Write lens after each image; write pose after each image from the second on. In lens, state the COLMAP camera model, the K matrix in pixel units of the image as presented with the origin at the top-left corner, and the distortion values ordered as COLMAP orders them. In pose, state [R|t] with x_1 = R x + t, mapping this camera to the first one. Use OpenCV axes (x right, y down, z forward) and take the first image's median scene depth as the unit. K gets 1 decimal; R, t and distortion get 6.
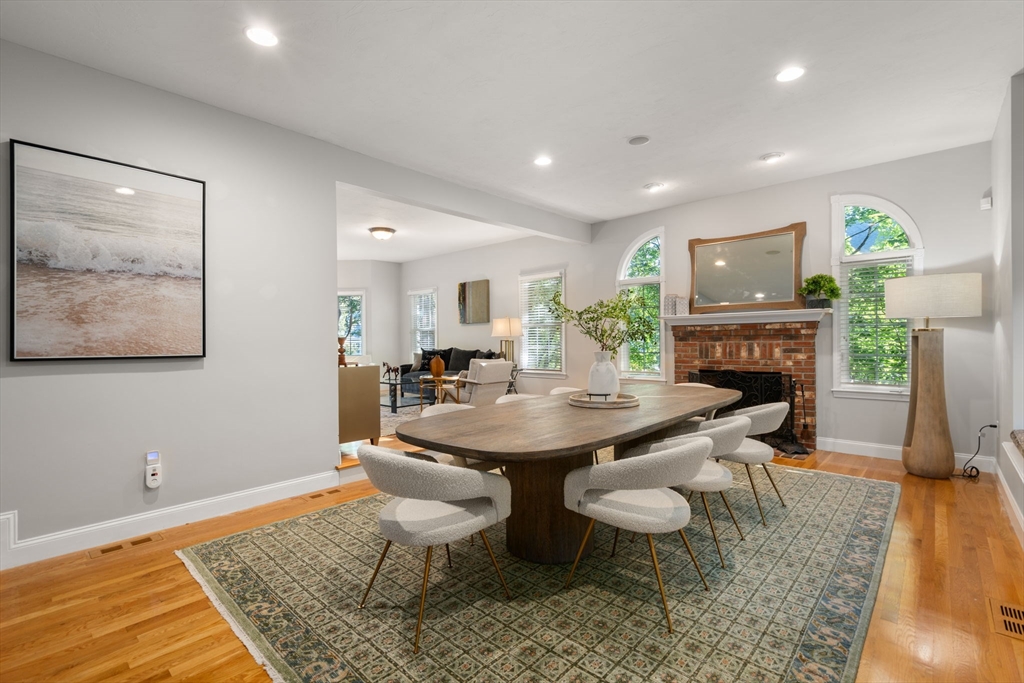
lens RADIAL K [[466.1, 0, 502.3], [0, 466.1, 342.5], [0, 0, 1]] dist [-0.002651, 0.000708]
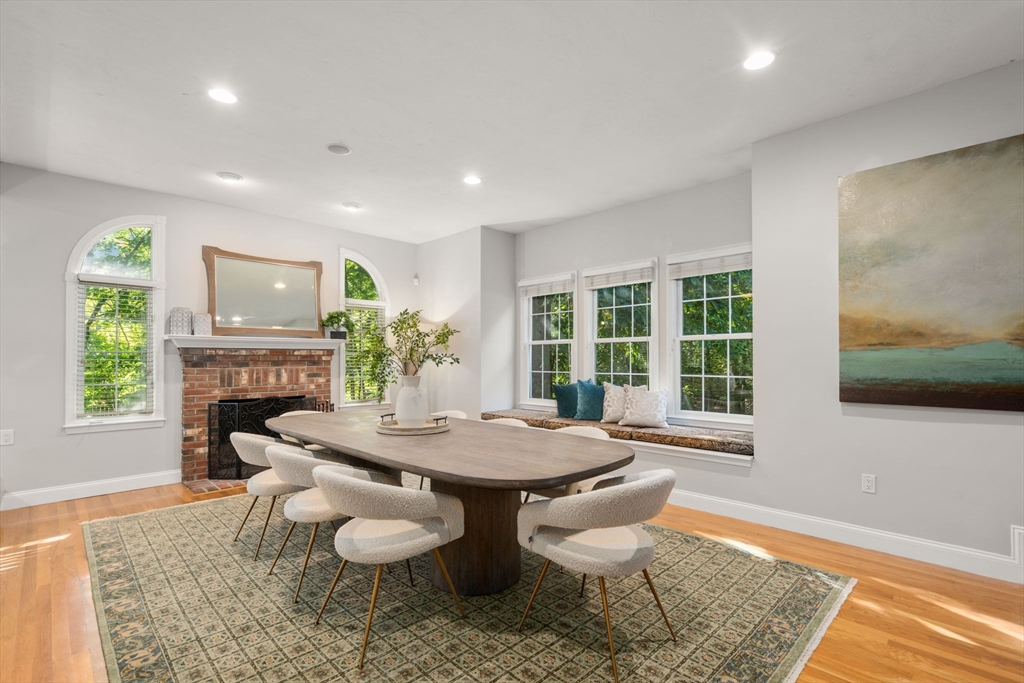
lens RADIAL K [[466.1, 0, 521.0], [0, 466.1, 357.4], [0, 0, 1]] dist [-0.002651, 0.000708]
pose [[0.025545, 0.018423, 0.999504, -0.464748], [0.009185, 0.999784, -0.018663, 0.000396], [-0.999631, 0.009657, 0.025370, 0.467110]]
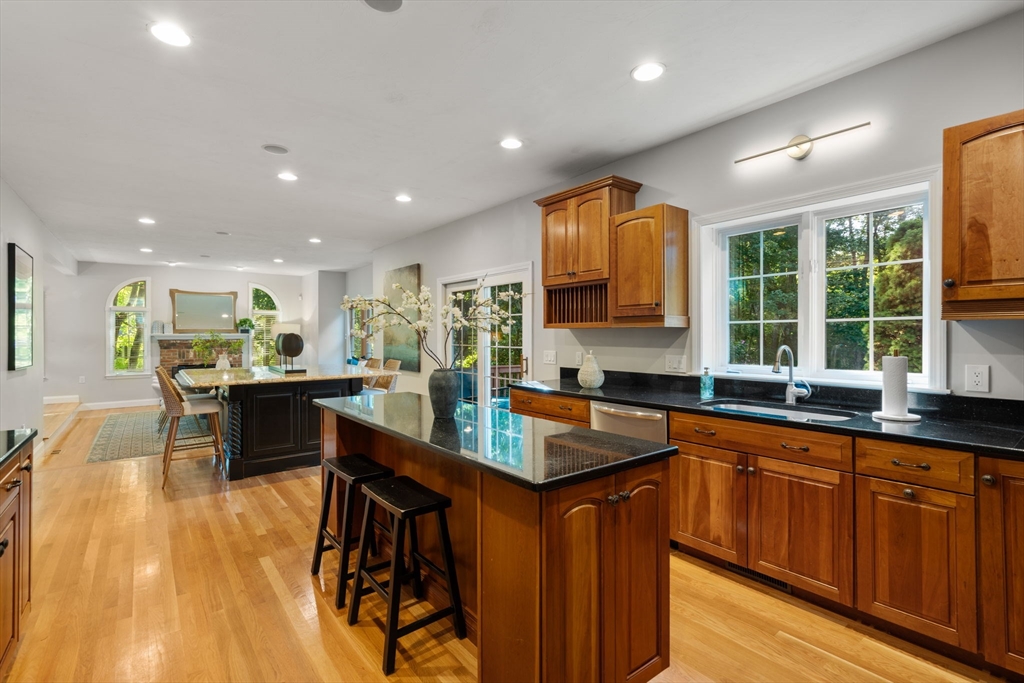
lens RADIAL K [[466.1, 0, 508.1], [0, 466.1, 337.5], [0, 0, 1]] dist [-0.002651, 0.000708]
pose [[0.154006, 0.004507, 0.988060, -1.210808], [0.008885, 0.999943, -0.005946, -0.027081], [-0.988030, 0.009695, 0.153958, -0.526038]]
